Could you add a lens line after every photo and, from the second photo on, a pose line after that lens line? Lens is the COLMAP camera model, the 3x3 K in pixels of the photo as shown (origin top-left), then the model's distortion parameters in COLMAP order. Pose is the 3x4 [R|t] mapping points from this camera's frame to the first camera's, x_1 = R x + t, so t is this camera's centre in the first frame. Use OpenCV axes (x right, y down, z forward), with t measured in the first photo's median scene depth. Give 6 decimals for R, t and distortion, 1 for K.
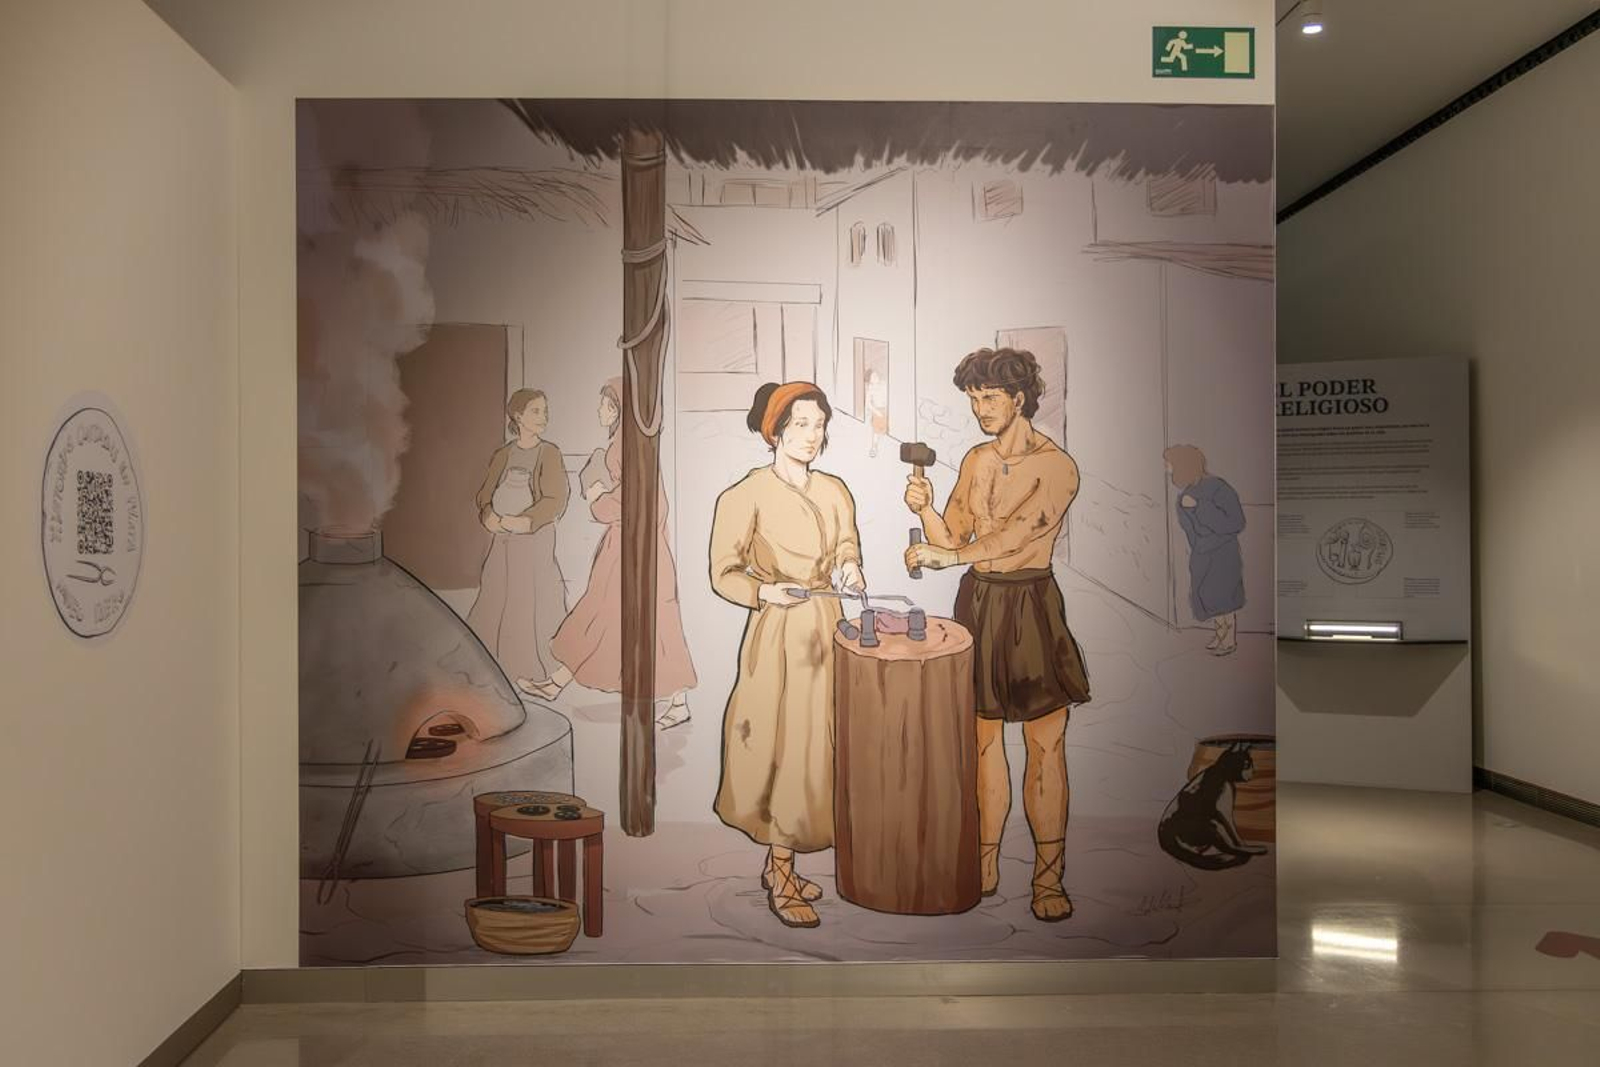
lens RADIAL K [[1401.2, 0, 797.4], [0, 1401.2, 514.4], [0, 0, 1]] dist [0.006423, 0.004401]
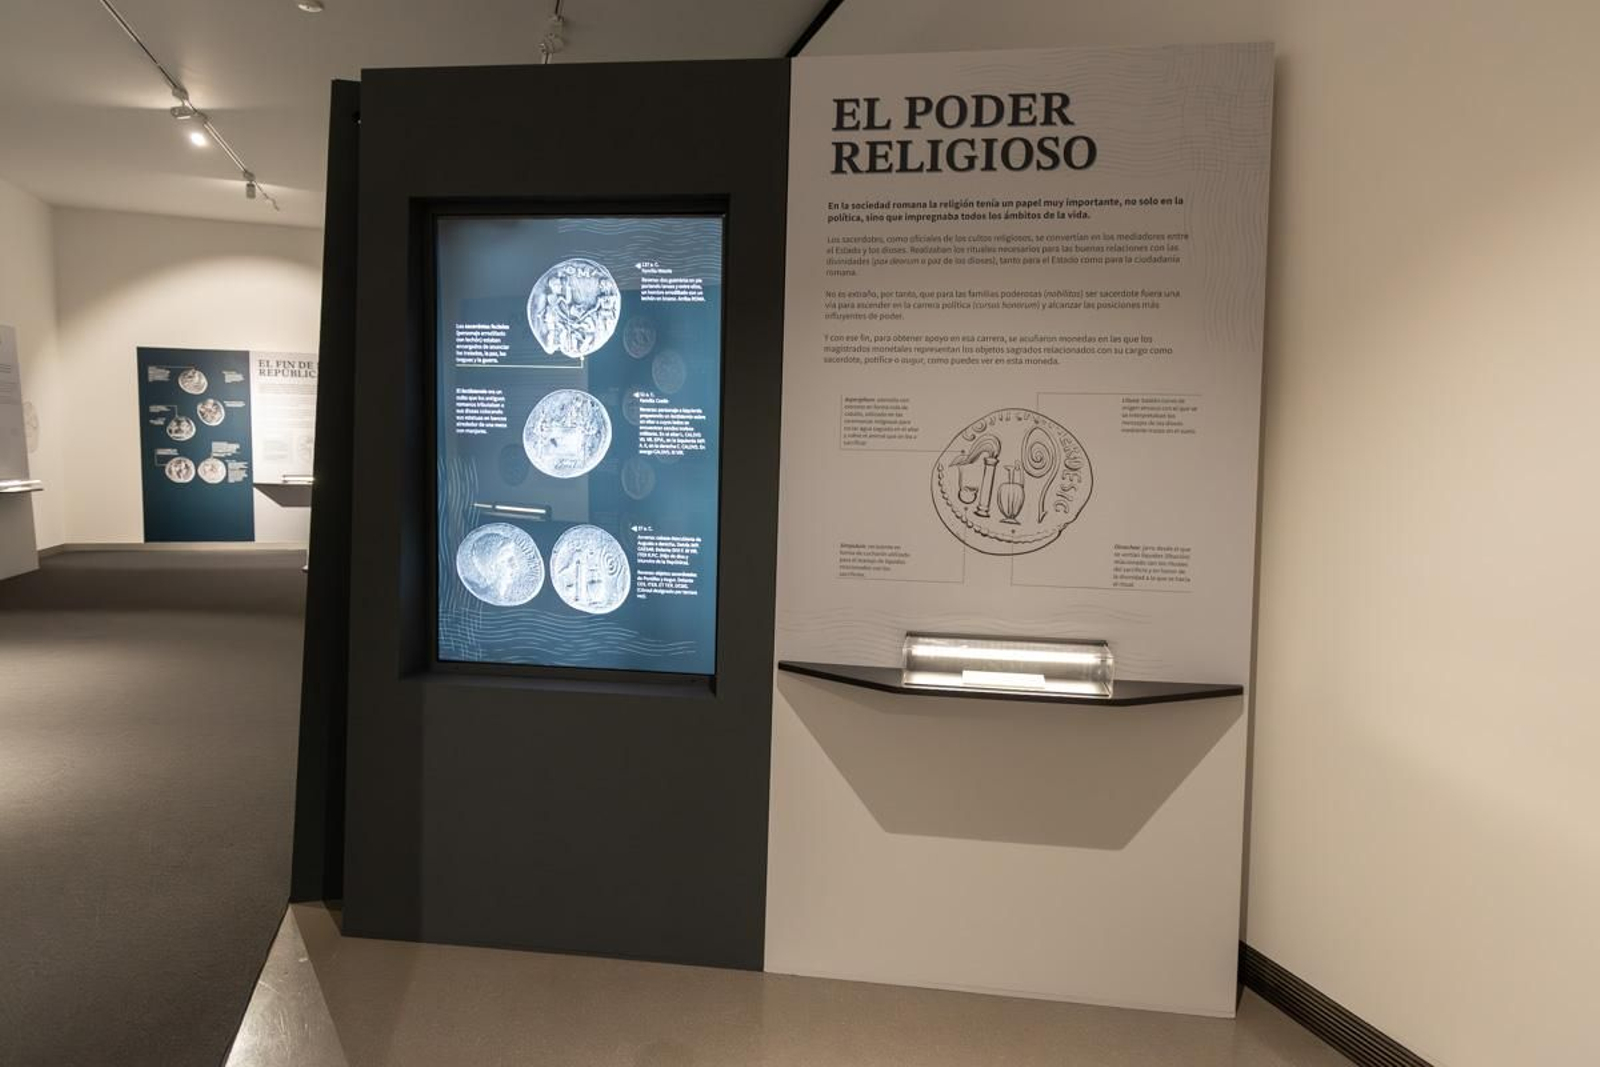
lens RADIAL K [[1048.1, 0, 823.1], [0, 1048.1, 534.1], [0, 0, 1]] dist [0.022911, -0.001952]
pose [[0.947120, -0.004308, 0.320850, 0.419276], [-0.029279, 0.994578, 0.099783, 0.019754], [-0.319540, -0.103901, 0.941859, 1.266954]]
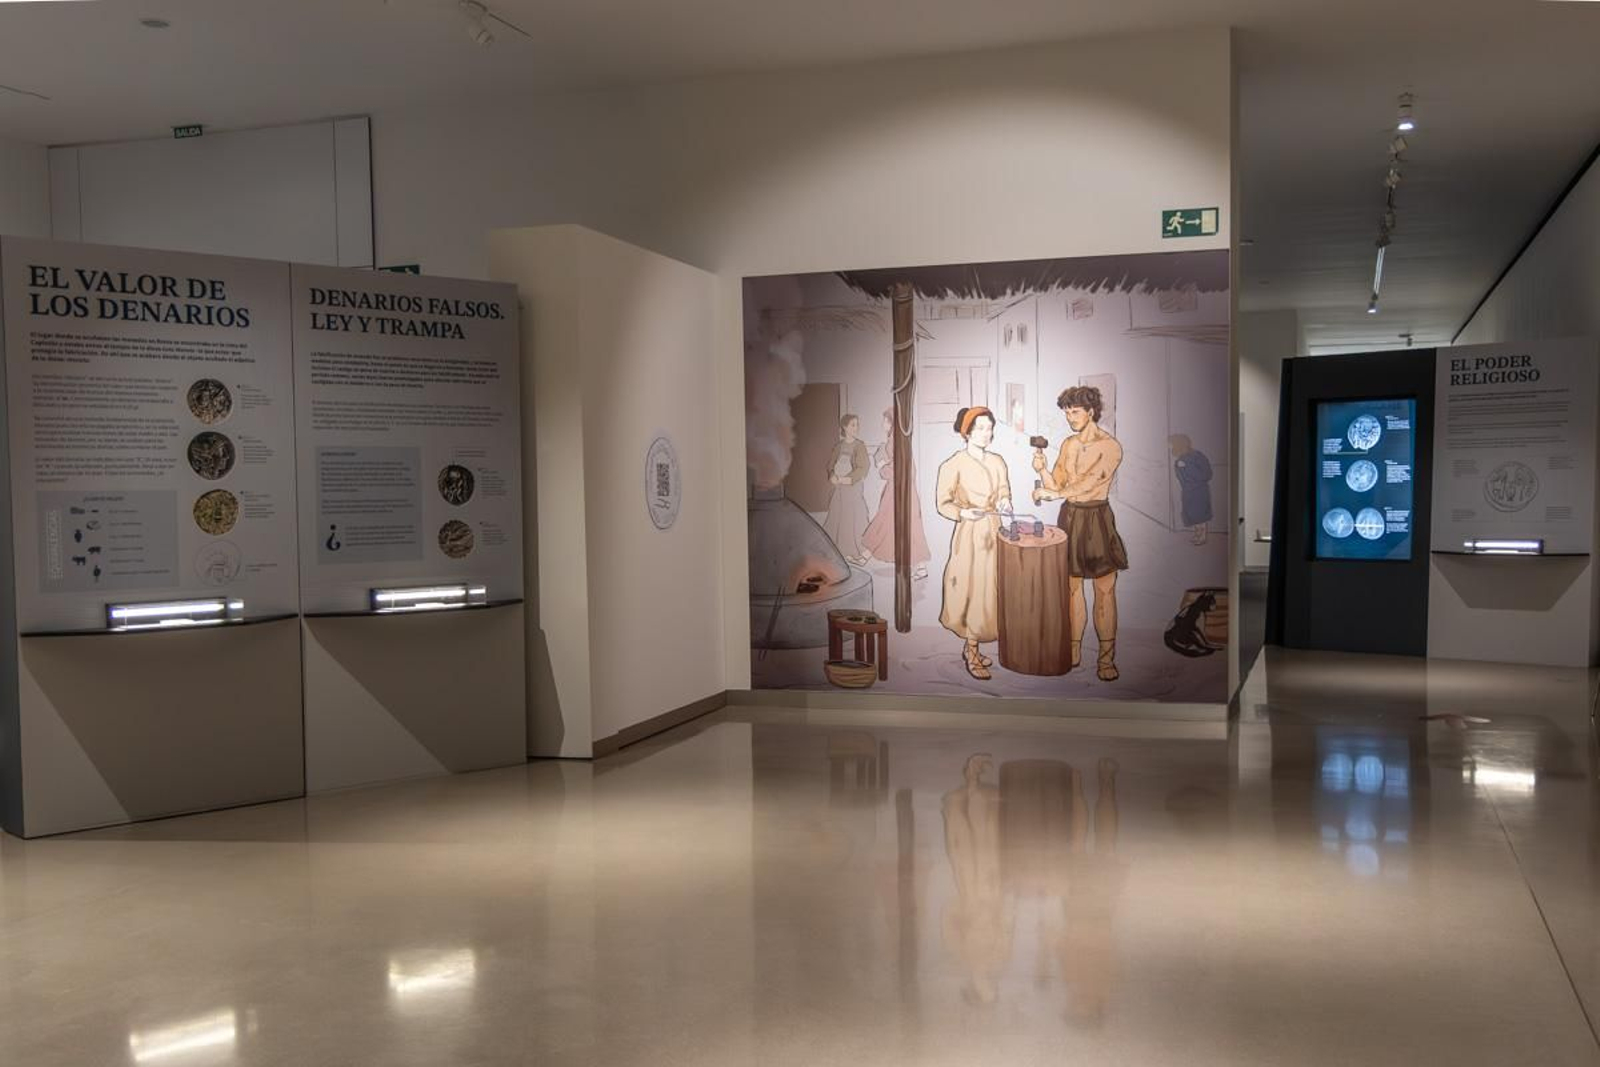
lens RADIAL K [[1584.5, 0, 800.0], [0, 1584.5, 533.5], [0, 0, 1]] dist [0.102134, 0.013521]
pose [[0.936026, -0.000190, -0.351931, 0.553780], [0.018374, 0.998662, 0.048330, -0.028913], [0.351451, -0.051705, 0.934777, -1.196056]]
